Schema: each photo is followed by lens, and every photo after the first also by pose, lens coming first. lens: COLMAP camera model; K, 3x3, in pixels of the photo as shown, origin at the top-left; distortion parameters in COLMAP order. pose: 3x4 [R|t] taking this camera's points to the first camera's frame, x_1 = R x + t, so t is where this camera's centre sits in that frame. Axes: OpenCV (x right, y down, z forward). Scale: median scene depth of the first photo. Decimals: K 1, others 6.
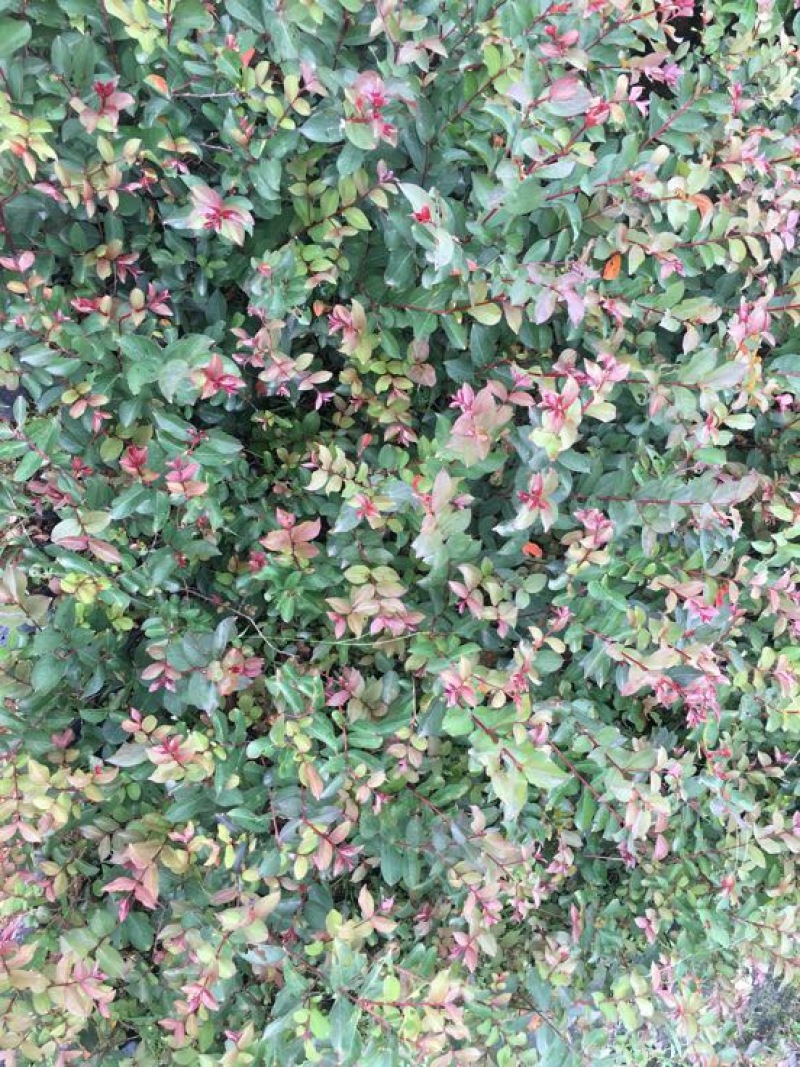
lens RADIAL K [[958.9, 0, 399.4], [0, 958.9, 540.3], [0, 0, 1]] dist [0.083241, -0.118805]
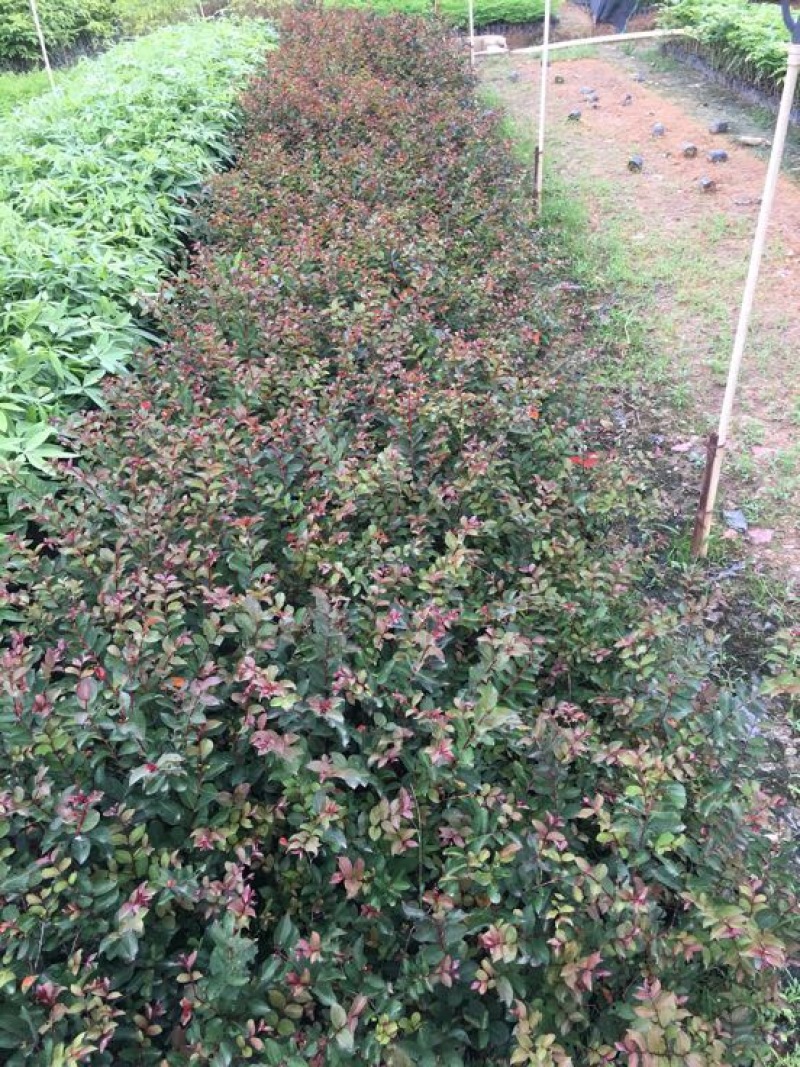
lens RADIAL K [[958.9, 0, 399.4], [0, 958.9, 540.3], [0, 0, 1]] dist [0.083241, -0.118805]
pose [[-0.029211, -0.891092, 0.452881, -0.315852], [0.999494, -0.020345, 0.024437, 0.045635], [-0.012562, 0.453366, 0.891236, -0.532075]]
